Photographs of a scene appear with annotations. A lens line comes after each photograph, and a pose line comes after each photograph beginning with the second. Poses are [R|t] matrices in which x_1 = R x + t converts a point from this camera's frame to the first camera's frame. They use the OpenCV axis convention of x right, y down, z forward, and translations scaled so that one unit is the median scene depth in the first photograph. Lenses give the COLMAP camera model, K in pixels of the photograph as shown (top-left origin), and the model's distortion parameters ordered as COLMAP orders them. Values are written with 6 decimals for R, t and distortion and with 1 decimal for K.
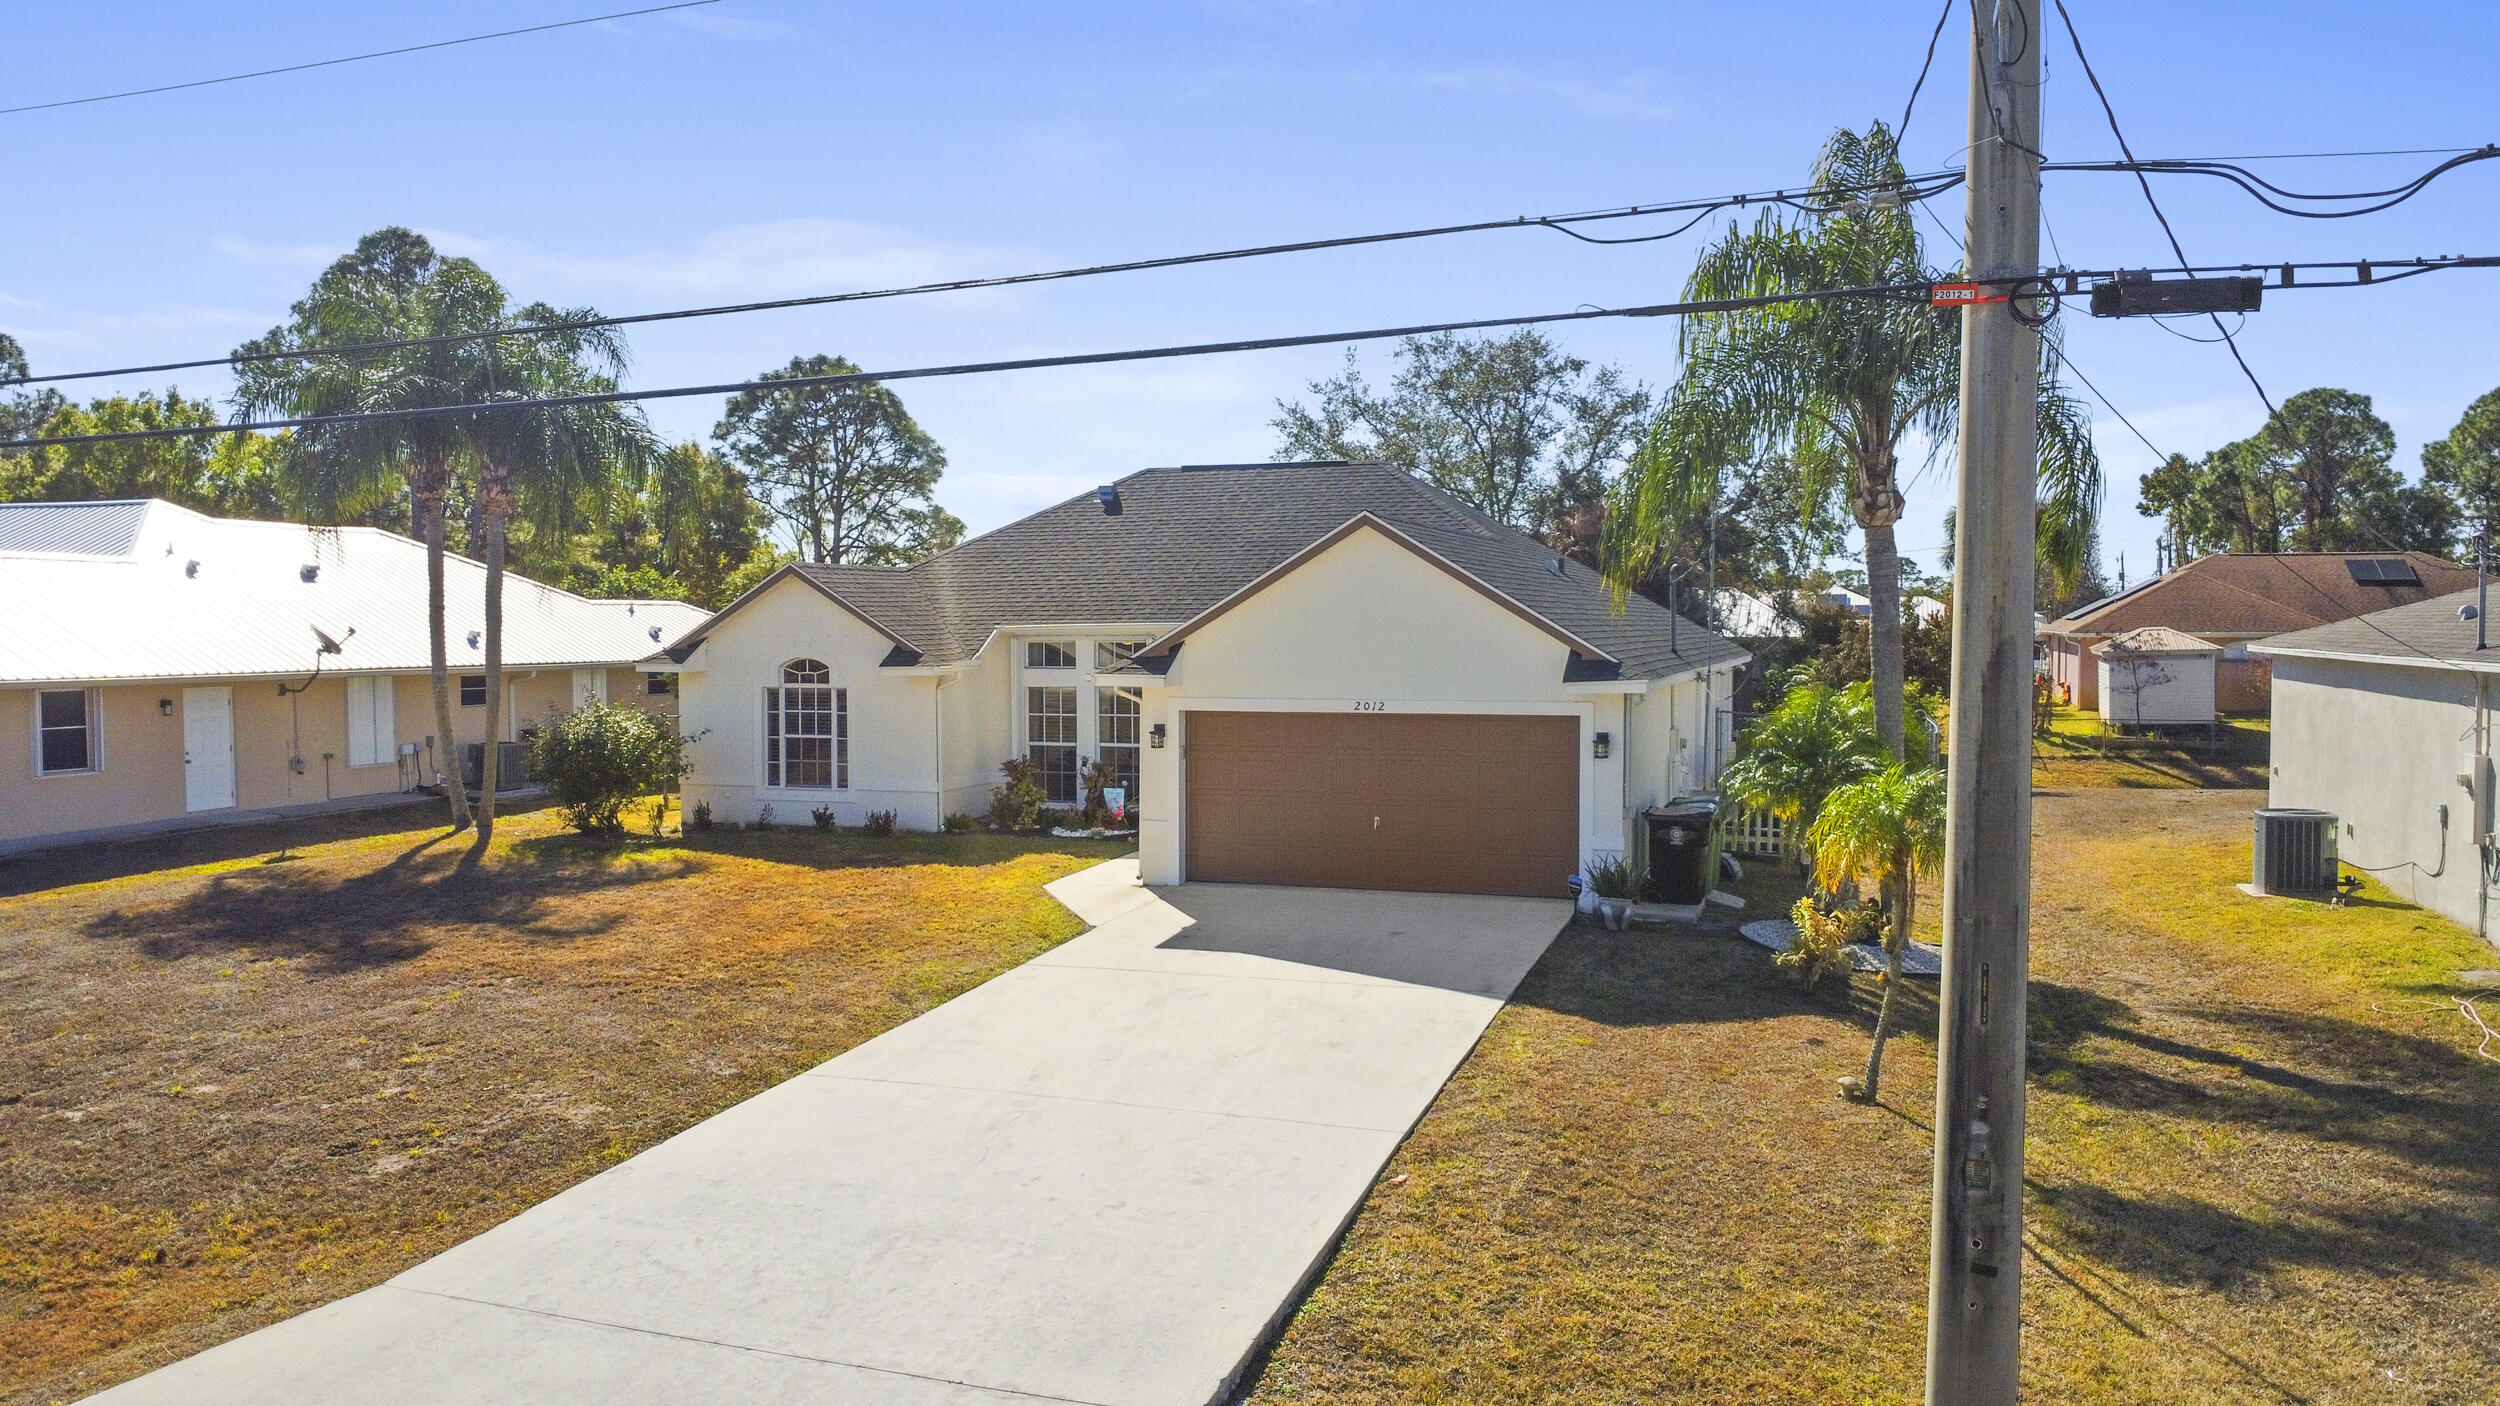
lens RADIAL K [[1809.7, 0, 1252.5], [0, 1809.7, 687.6], [0, 0, 1]] dist [-0.026776, -0.006033]
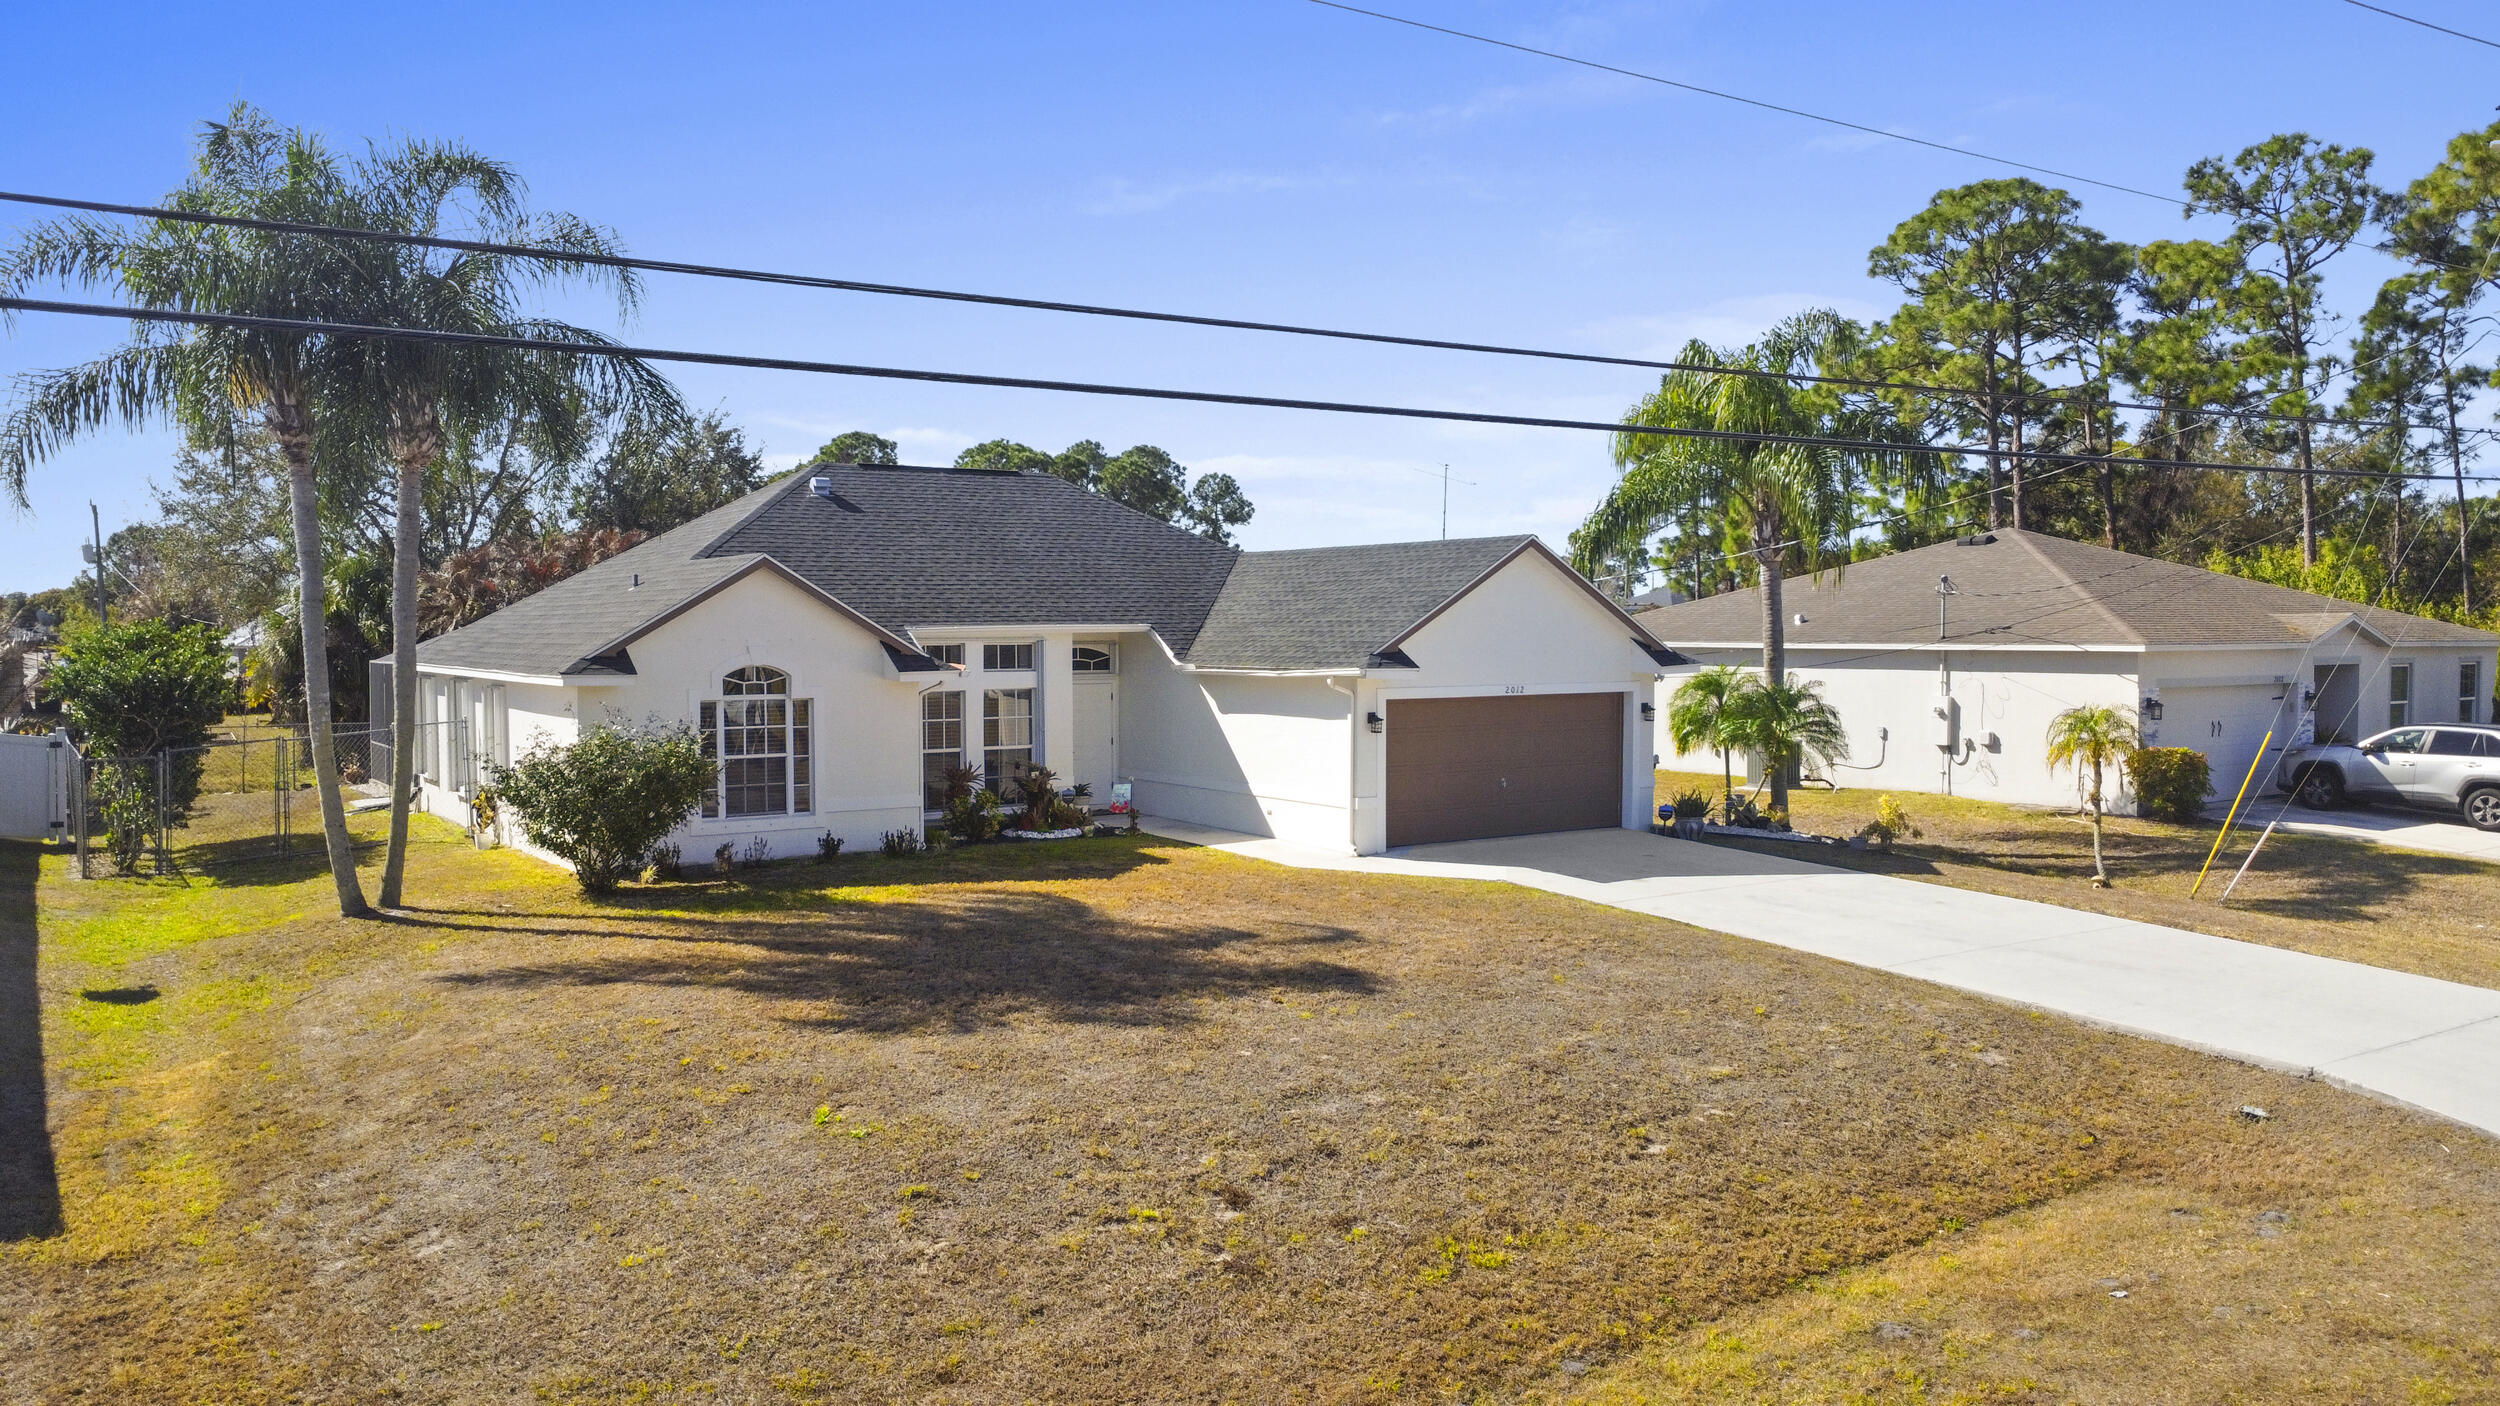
lens RADIAL K [[1803.5, 0, 1250.0], [0, 1803.5, 703.0], [0, 0, 1]] dist [-0.016819, -0.027168]
pose [[0.599841, -0.032204, 0.799471, -0.822595], [0.029627, 0.999398, 0.018029, -0.007006], [-0.799570, 0.012871, 0.600435, 0.309126]]
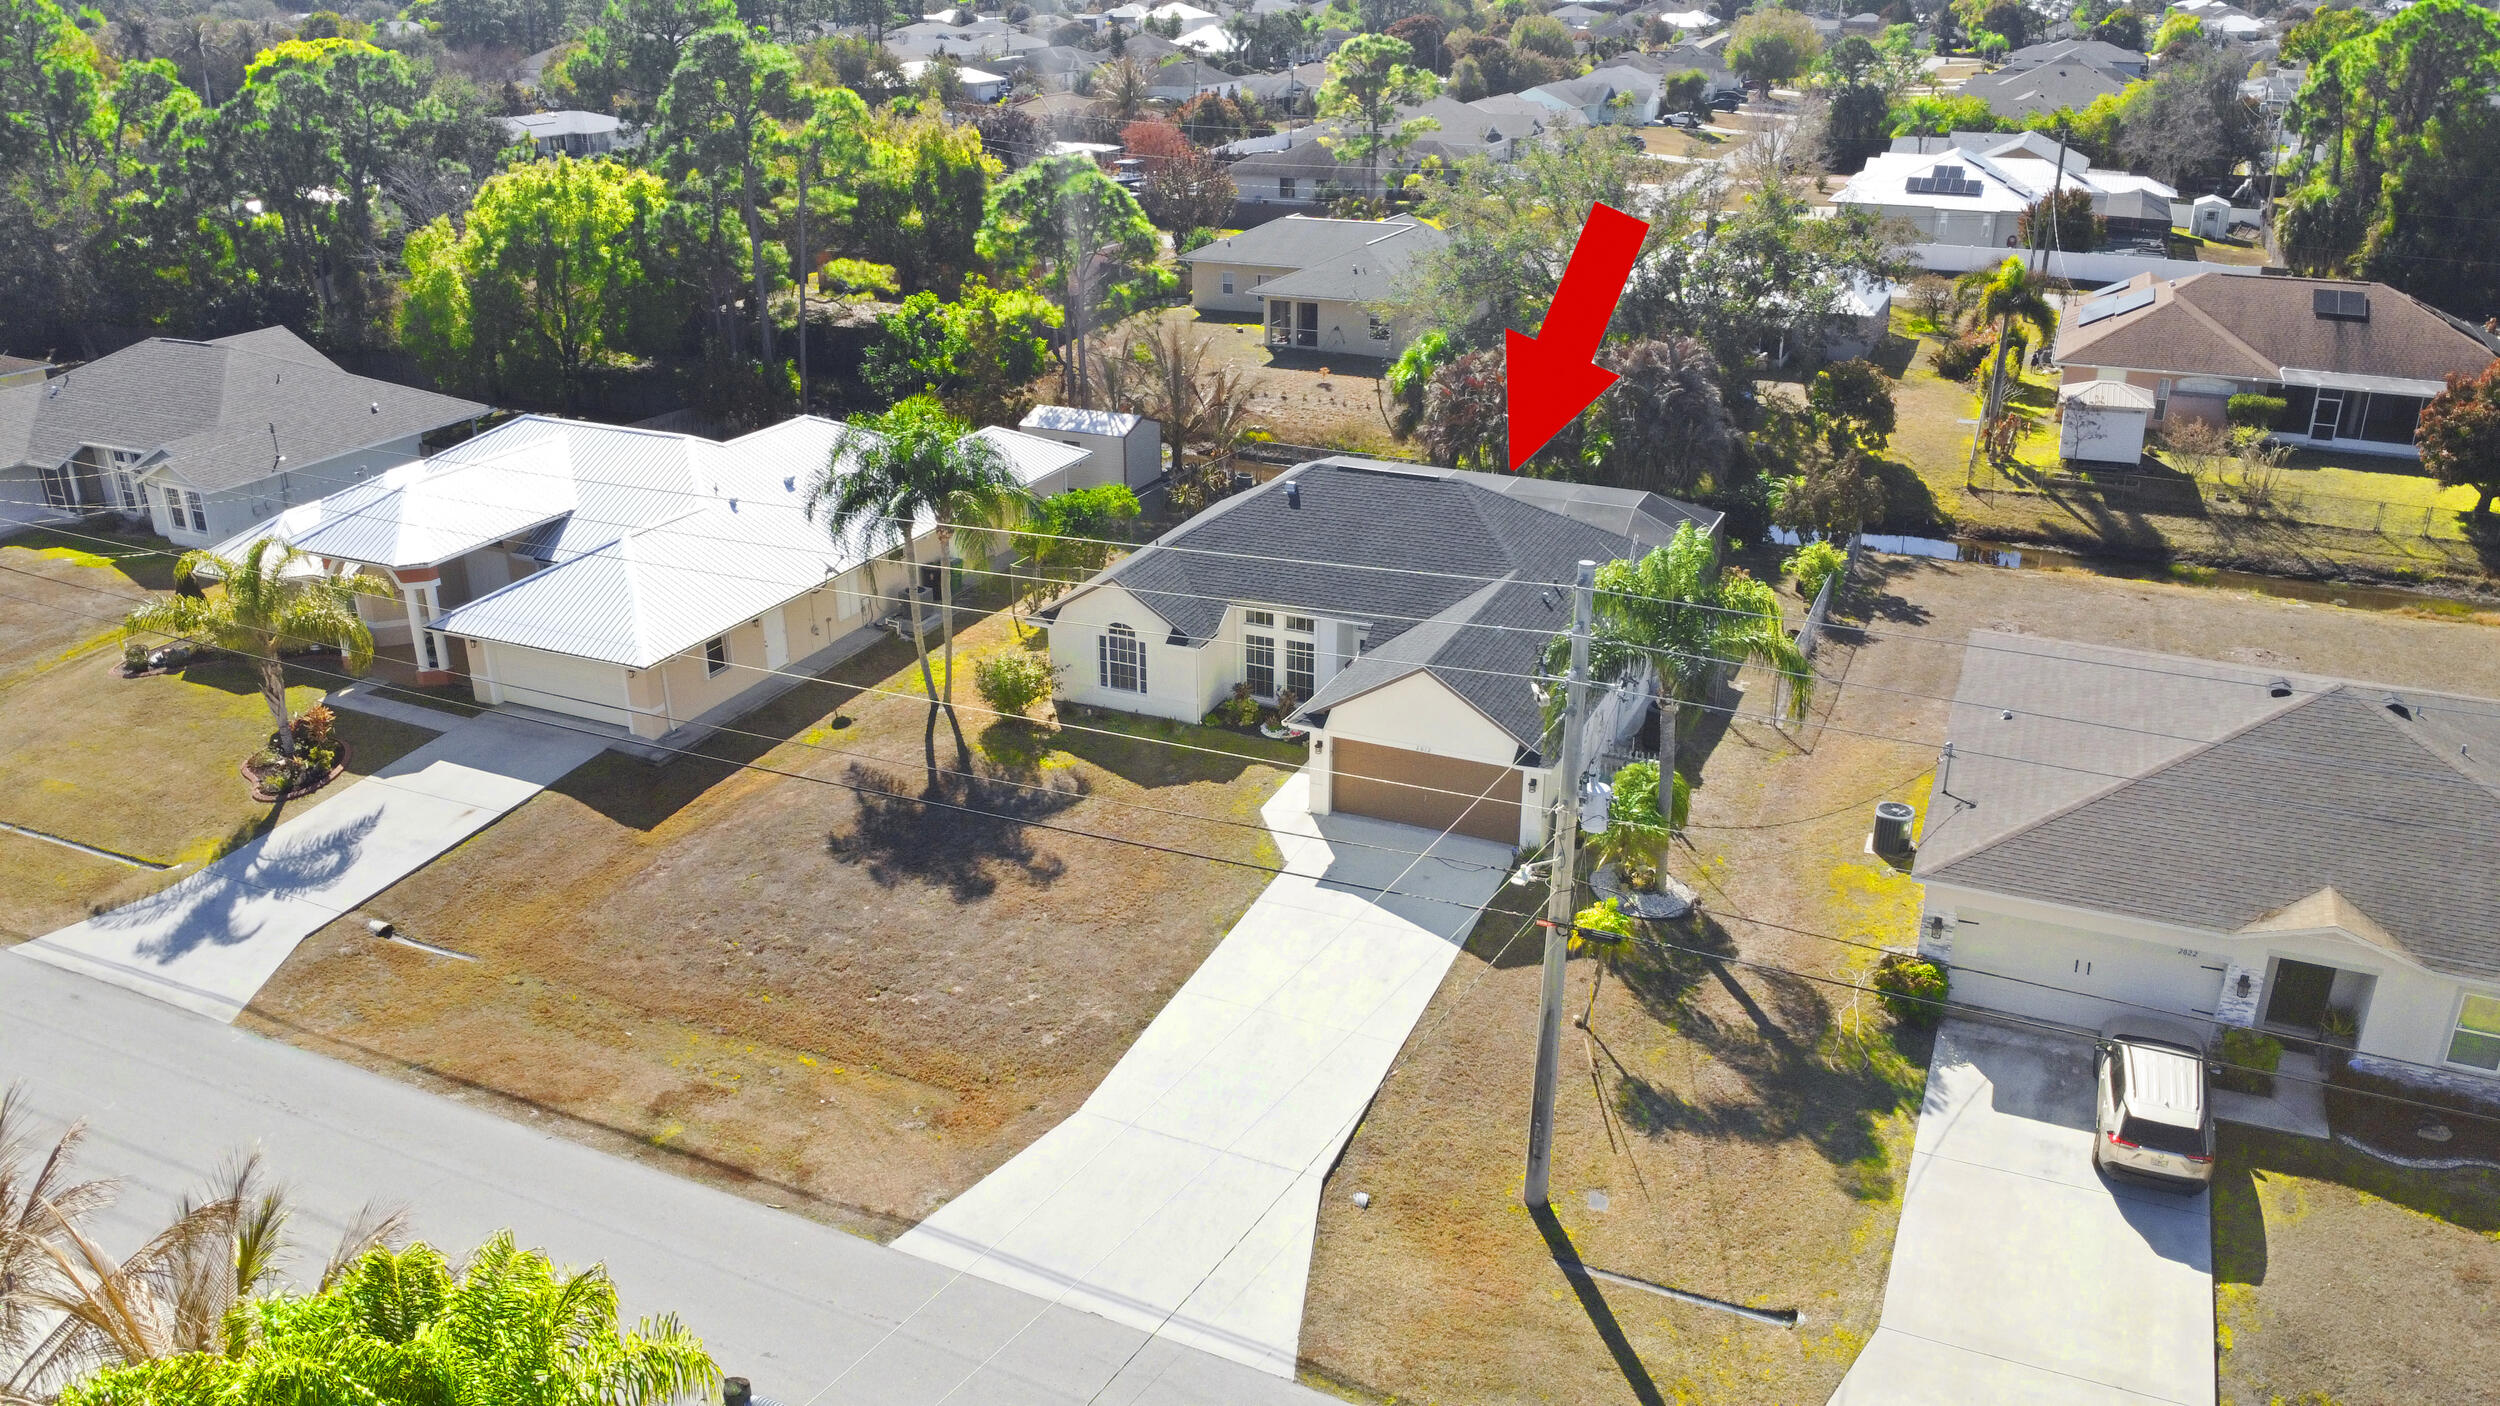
lens RADIAL K [[1809.7, 0, 1252.5], [0, 1809.7, 687.6], [0, 0, 1]] dist [-0.026776, -0.006033]
pose [[0.995826, 0.031318, -0.085733, 0.036002], [0.000040, 0.939142, 0.343529, -0.586765], [0.091274, -0.342098, 0.935221, -0.692376]]
